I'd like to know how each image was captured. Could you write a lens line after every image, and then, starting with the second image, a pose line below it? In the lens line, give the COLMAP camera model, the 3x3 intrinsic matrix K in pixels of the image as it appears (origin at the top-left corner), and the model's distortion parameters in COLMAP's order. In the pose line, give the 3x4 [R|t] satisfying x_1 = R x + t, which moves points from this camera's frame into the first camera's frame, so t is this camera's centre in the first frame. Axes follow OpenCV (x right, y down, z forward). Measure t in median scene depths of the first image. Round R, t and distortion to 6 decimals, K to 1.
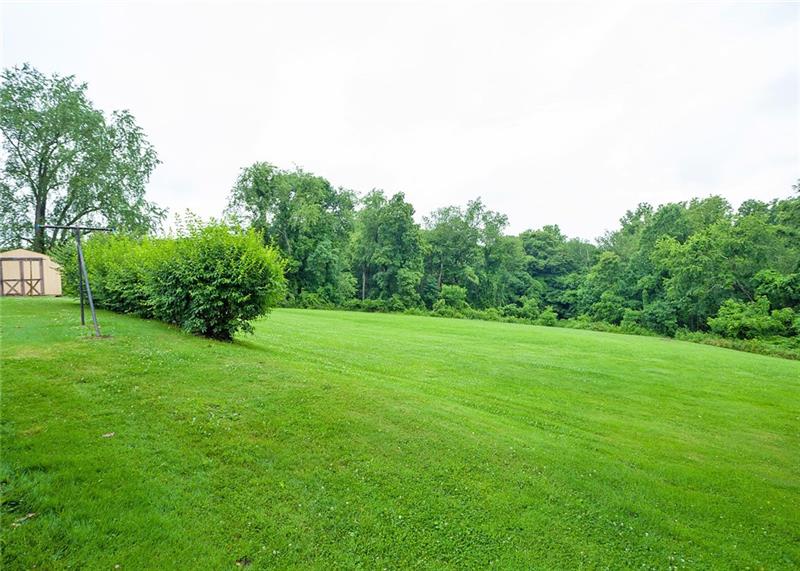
lens RADIAL K [[432.4, 0, 399.3], [0, 432.4, 279.8], [0, 0, 1]] dist [-0.005174, 0.031260]
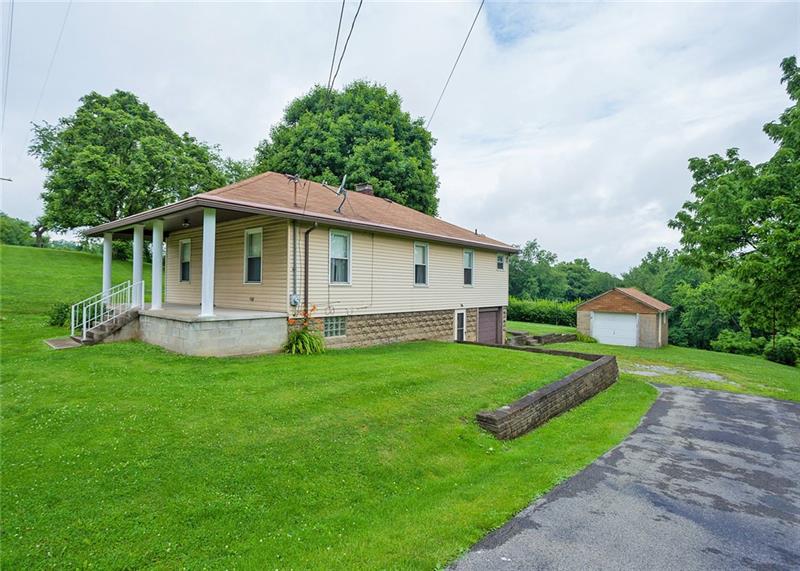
lens RADIAL K [[446.7, 0, 401.0], [0, 446.7, 279.7], [0, 0, 1]] dist [-0.000326, 0.037367]
pose [[0.998506, 0.053697, 0.010143, -0.291527], [-0.053401, 0.998195, -0.027488, -0.017698], [-0.011601, 0.026905, 0.999571, -0.414485]]
